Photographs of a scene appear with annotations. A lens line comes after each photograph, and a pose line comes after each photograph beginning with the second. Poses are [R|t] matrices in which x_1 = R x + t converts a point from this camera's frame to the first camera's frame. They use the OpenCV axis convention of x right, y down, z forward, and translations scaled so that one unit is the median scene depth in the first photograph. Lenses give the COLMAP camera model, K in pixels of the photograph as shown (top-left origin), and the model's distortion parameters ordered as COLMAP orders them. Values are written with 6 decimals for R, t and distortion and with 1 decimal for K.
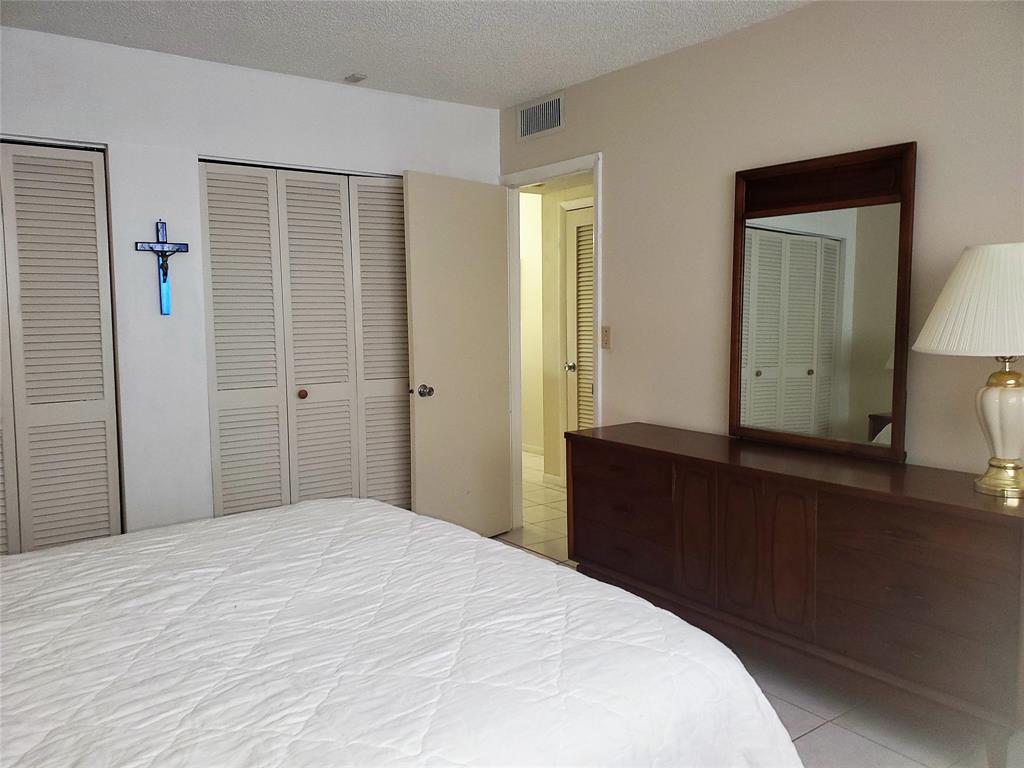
lens RADIAL K [[787.2, 0, 516.1], [0, 787.2, 383.9], [0, 0, 1]] dist [0.029073, -0.027922]
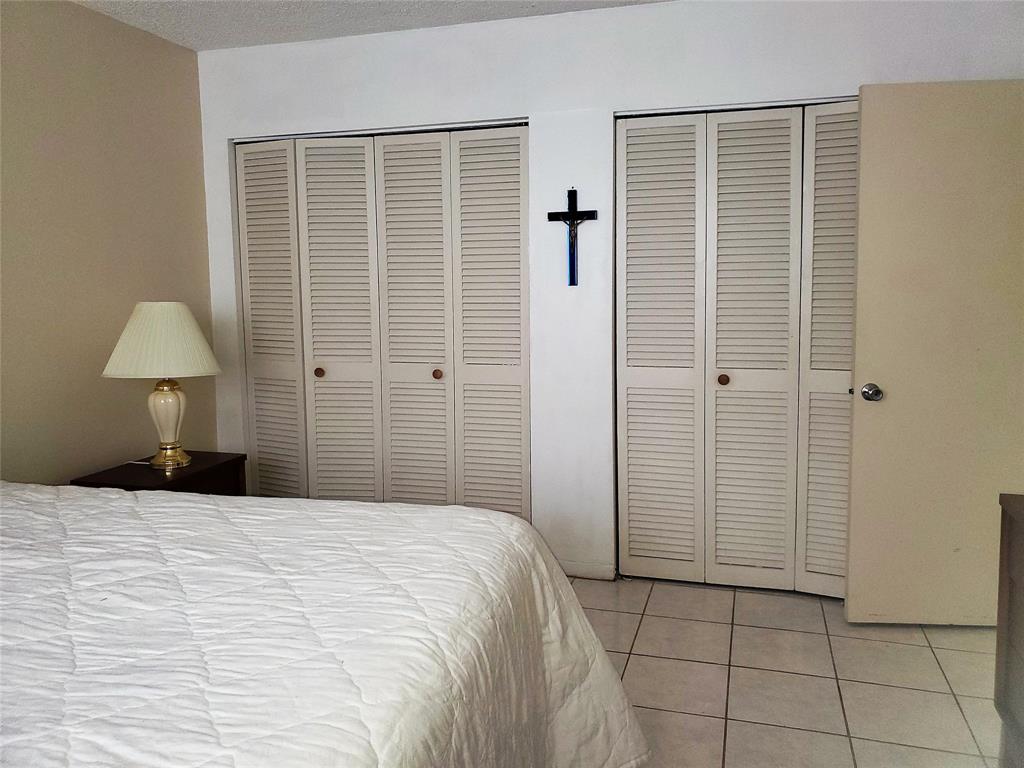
lens RADIAL K [[787.2, 0, 511.7], [0, 787.2, 383.5], [0, 0, 1]] dist [0.029073, -0.027922]
pose [[0.606298, 0.112049, -0.787304, 0.511976], [-0.072157, 0.993691, 0.085854, -0.076802], [0.791957, 0.004756, 0.610558, 0.592423]]
